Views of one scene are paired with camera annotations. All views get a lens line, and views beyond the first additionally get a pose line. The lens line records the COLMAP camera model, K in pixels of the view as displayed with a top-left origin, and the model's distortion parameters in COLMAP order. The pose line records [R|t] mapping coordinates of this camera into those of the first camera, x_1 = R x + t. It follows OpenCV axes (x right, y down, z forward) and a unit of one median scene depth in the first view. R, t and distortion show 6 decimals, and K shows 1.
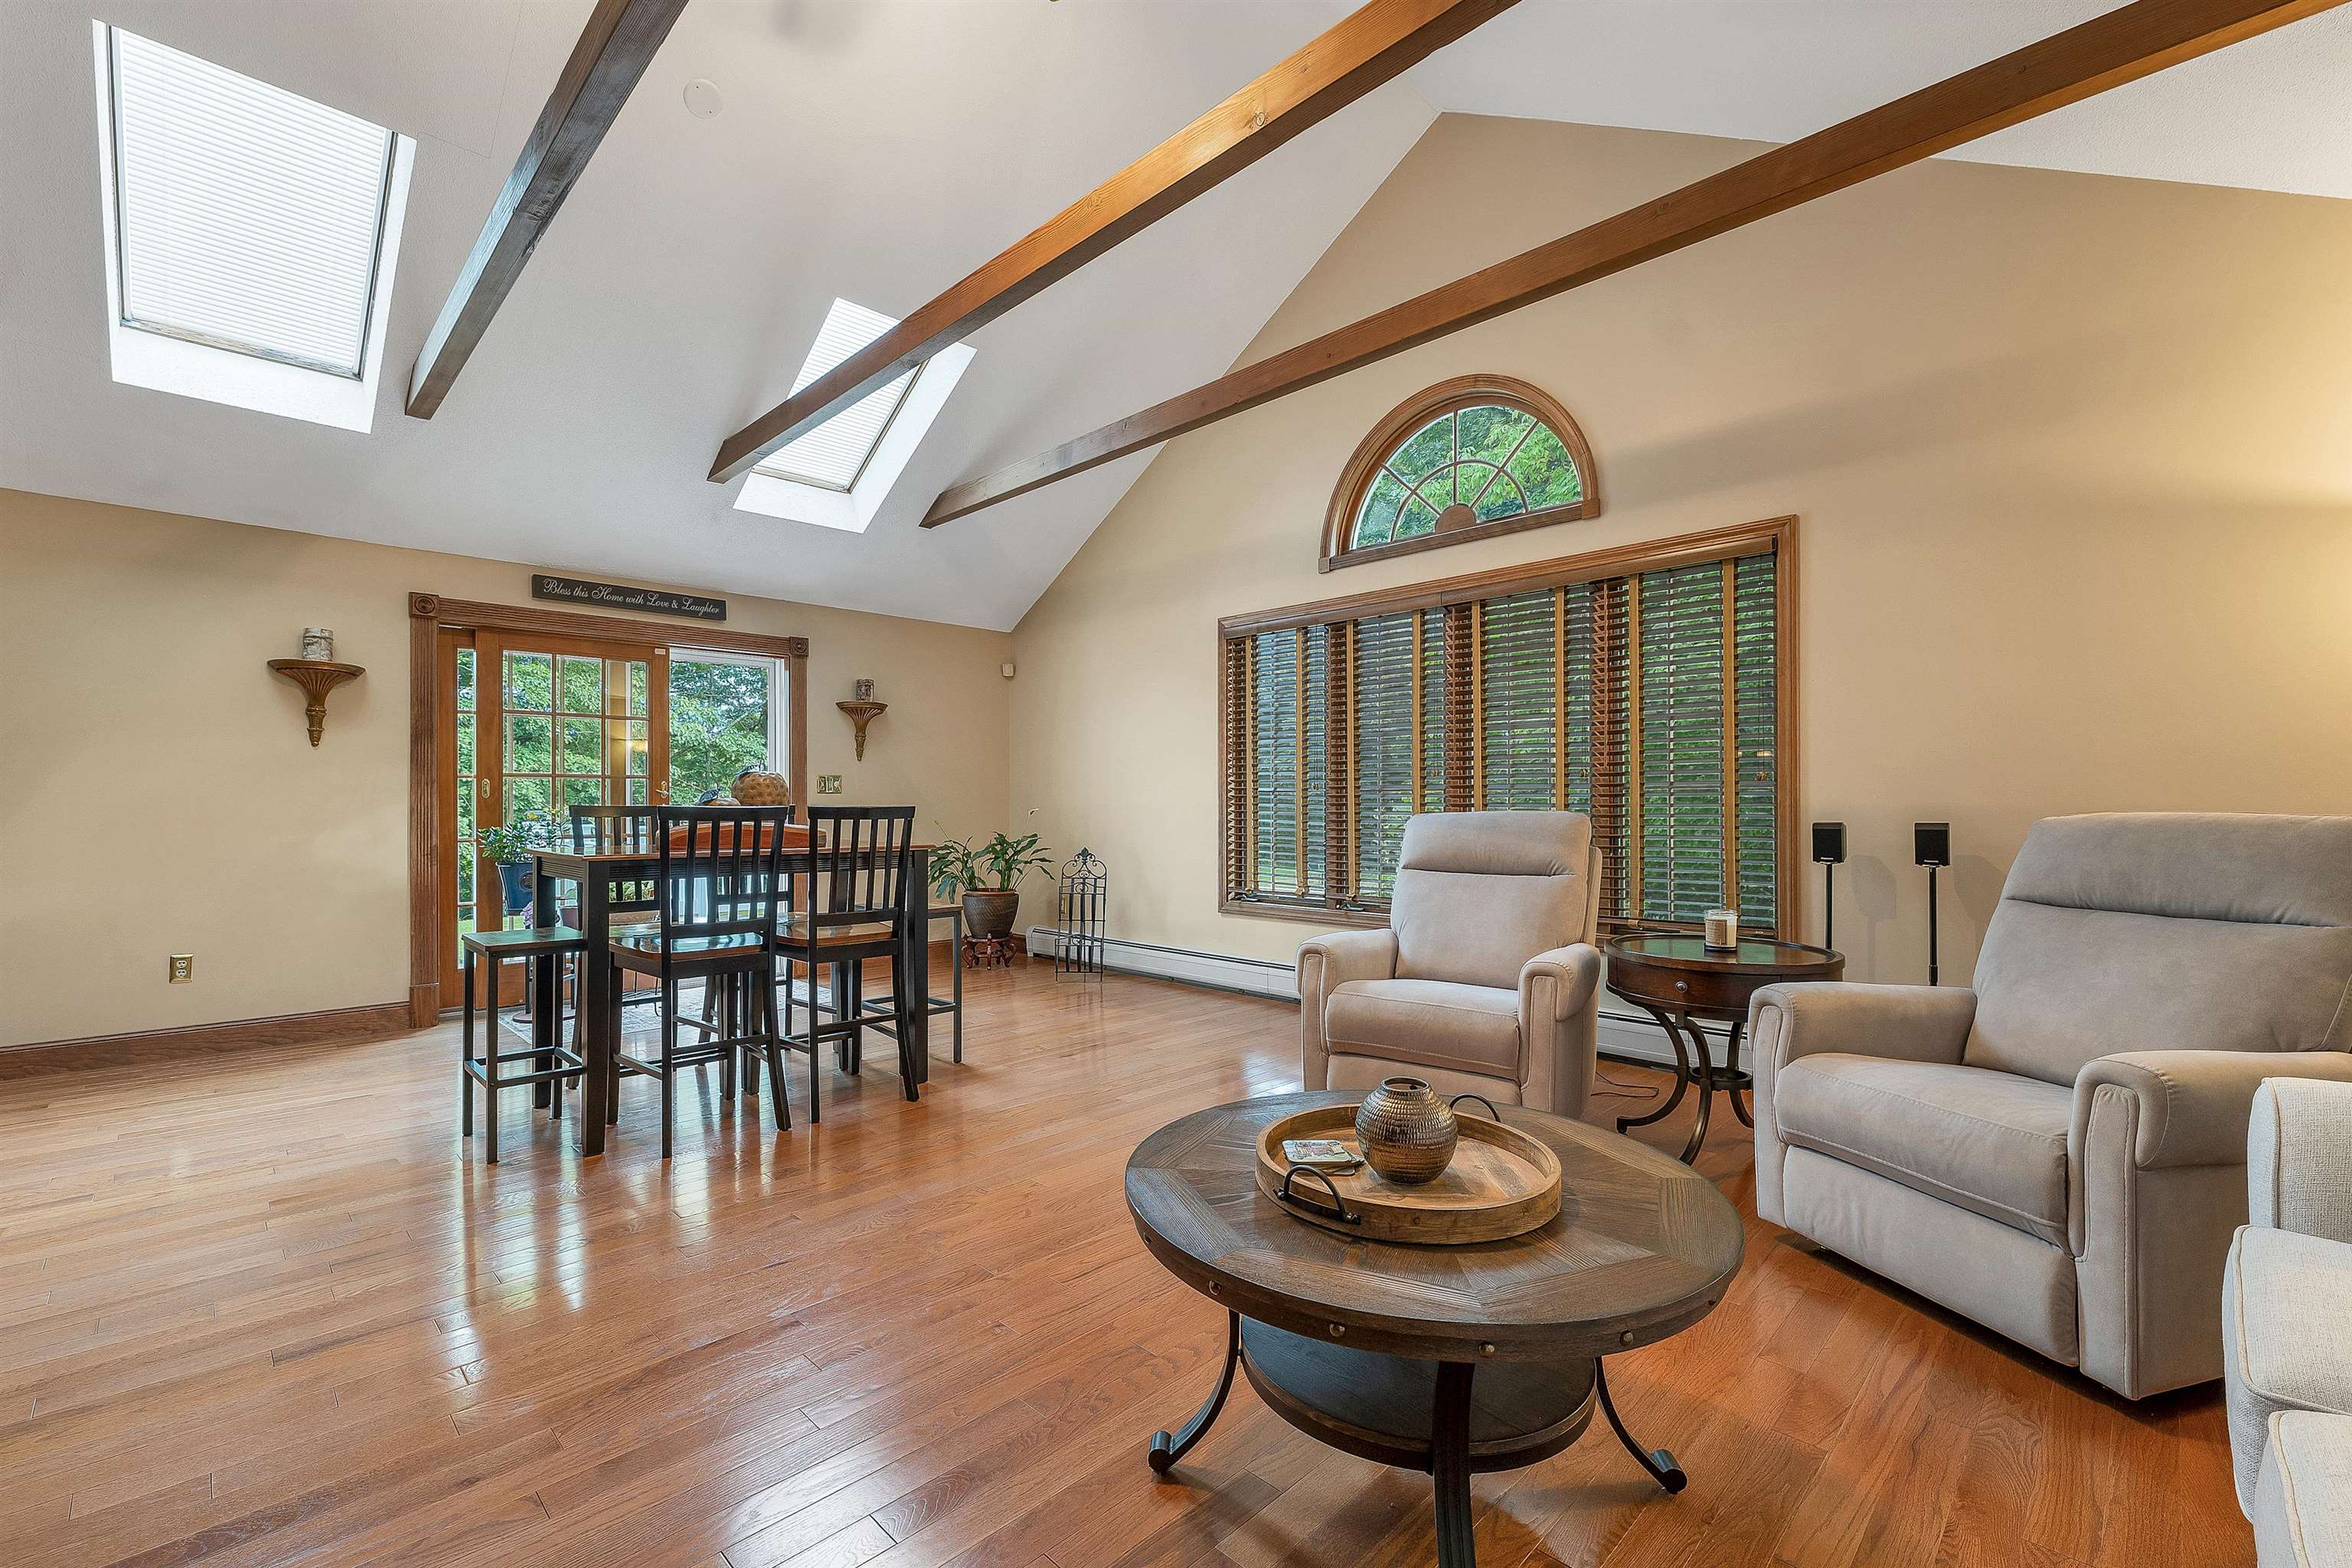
lens RADIAL K [[994.3, 0, 1166.1], [0, 994.3, 804.0], [0, 0, 1]] dist [0.002418, 0.000295]
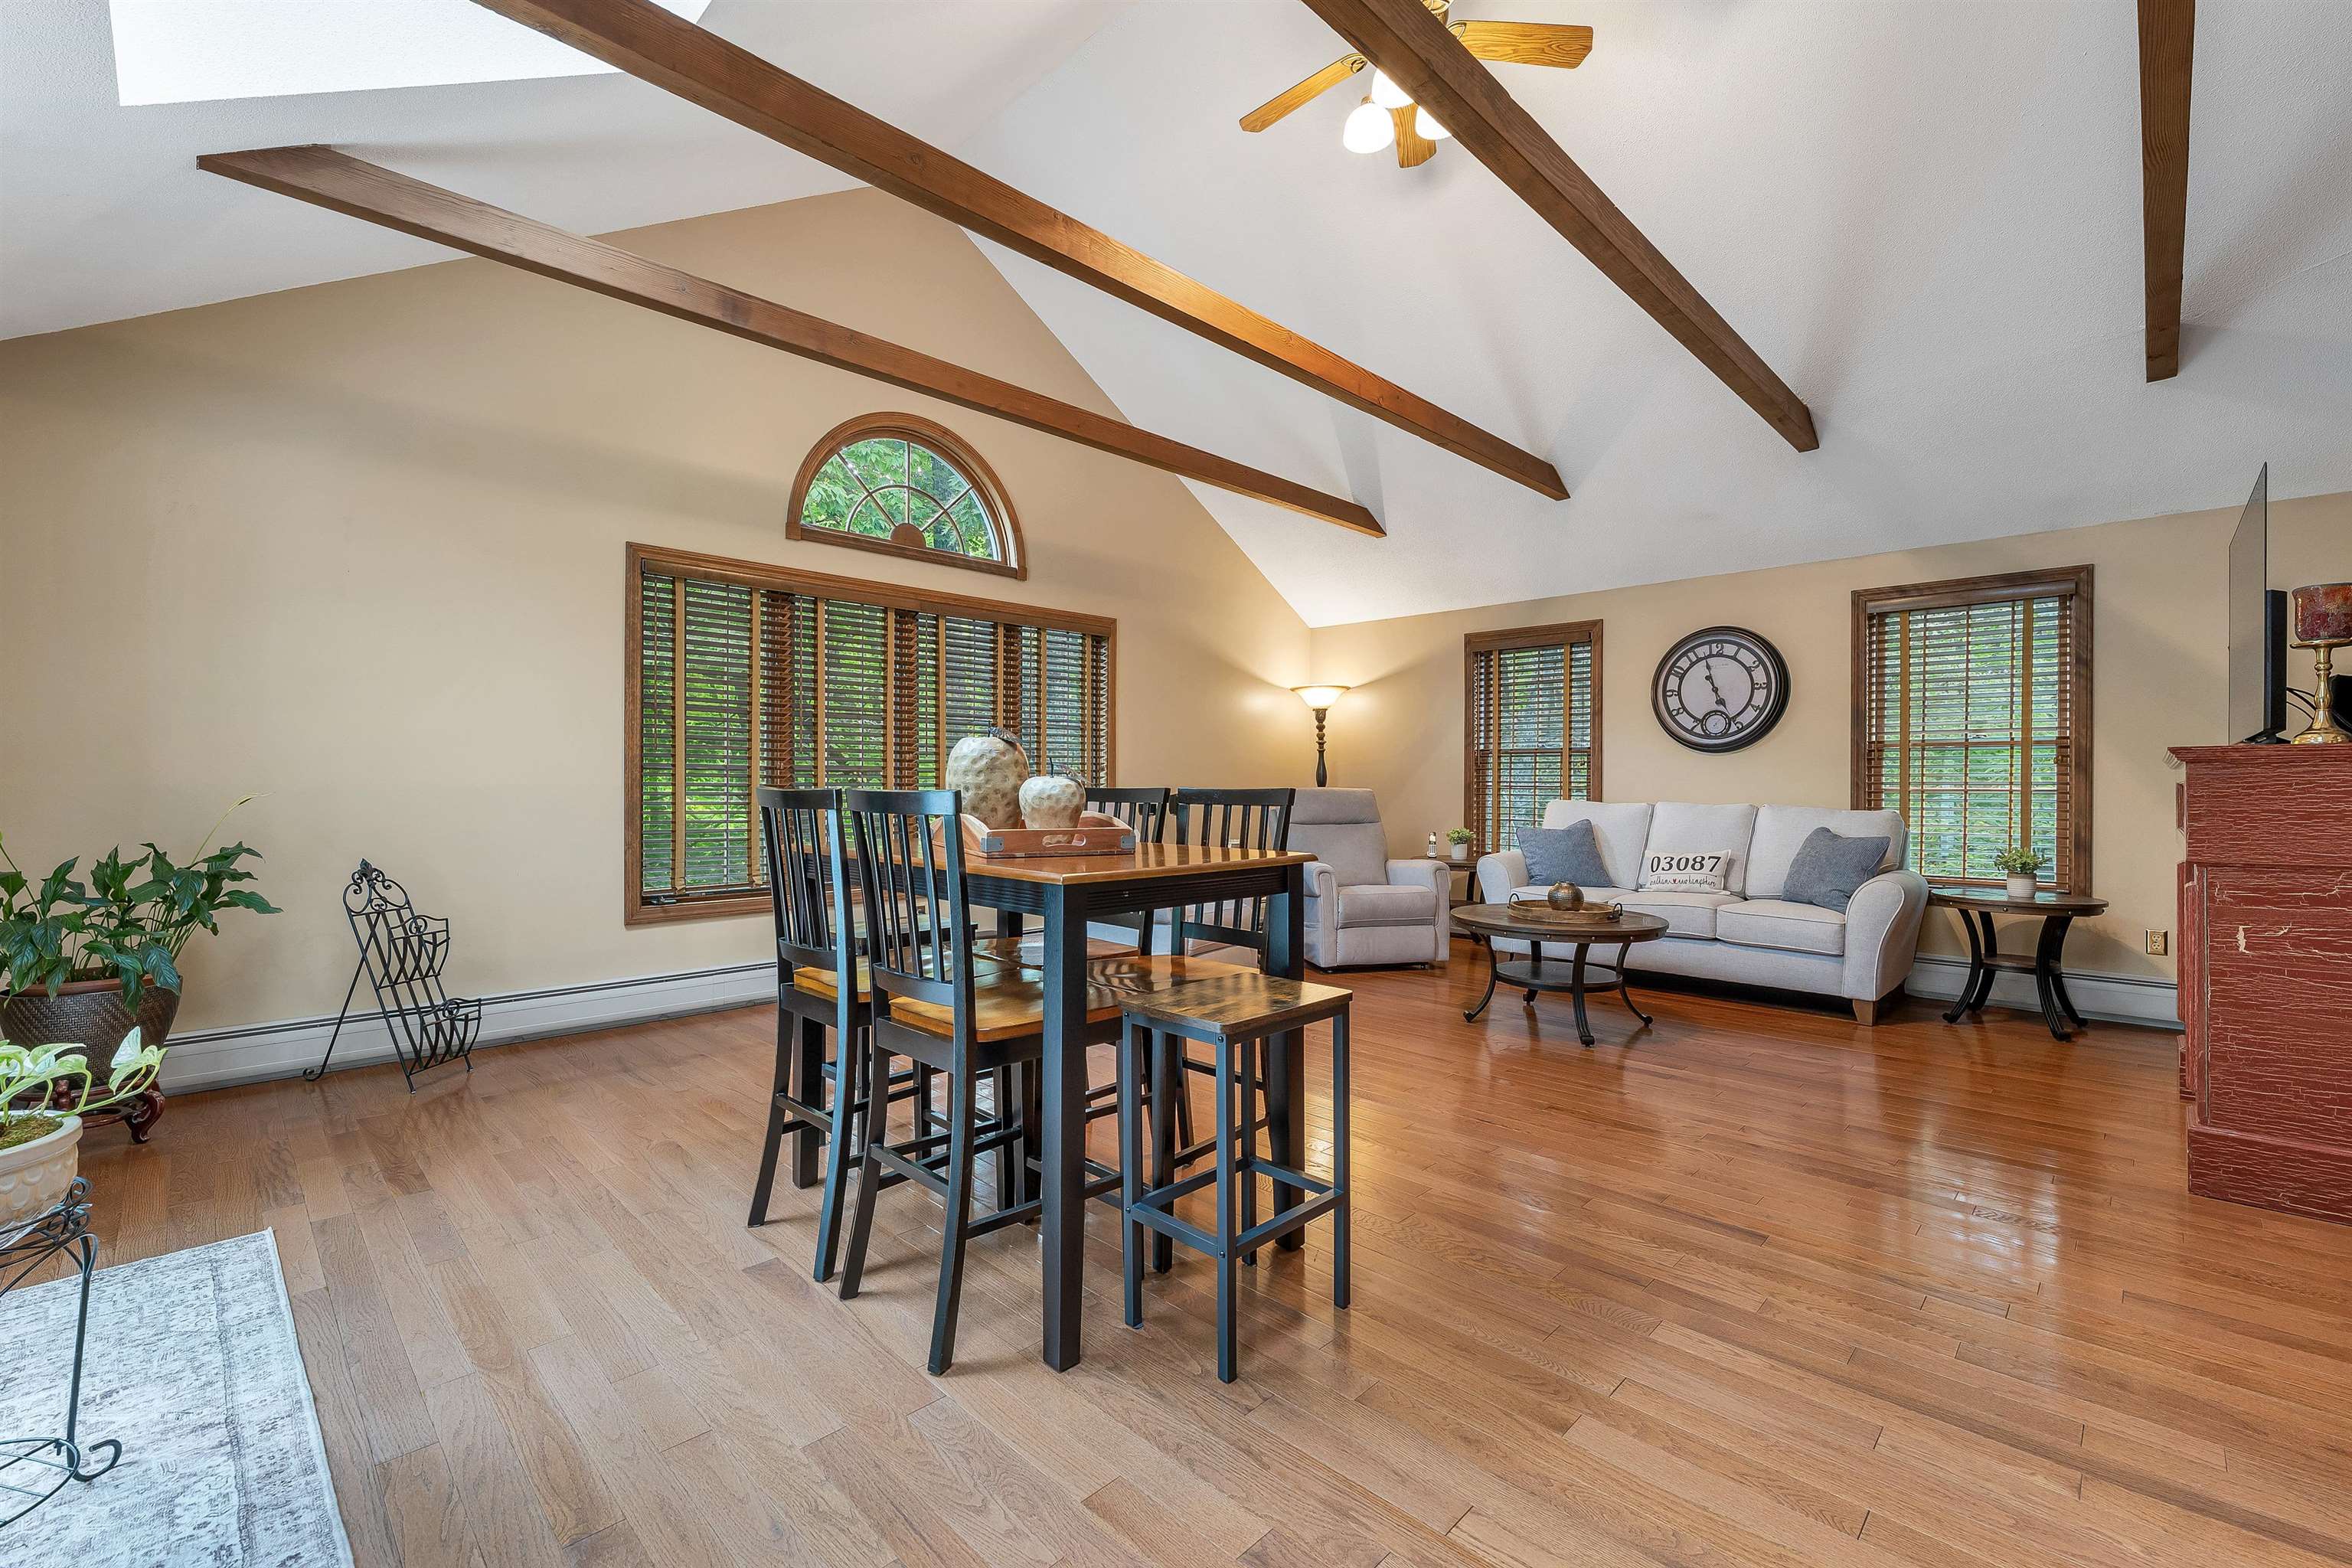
lens RADIAL K [[994.3, 0, 1166.2], [0, 994.3, 779.1], [0, 0, 1]] dist [0.002418, 0.000295]
pose [[-0.012951, -0.000743, 0.999916, -0.821940], [-0.006822, 0.999977, 0.000655, -0.008829], [-0.999893, -0.006813, -0.012956, 0.679542]]
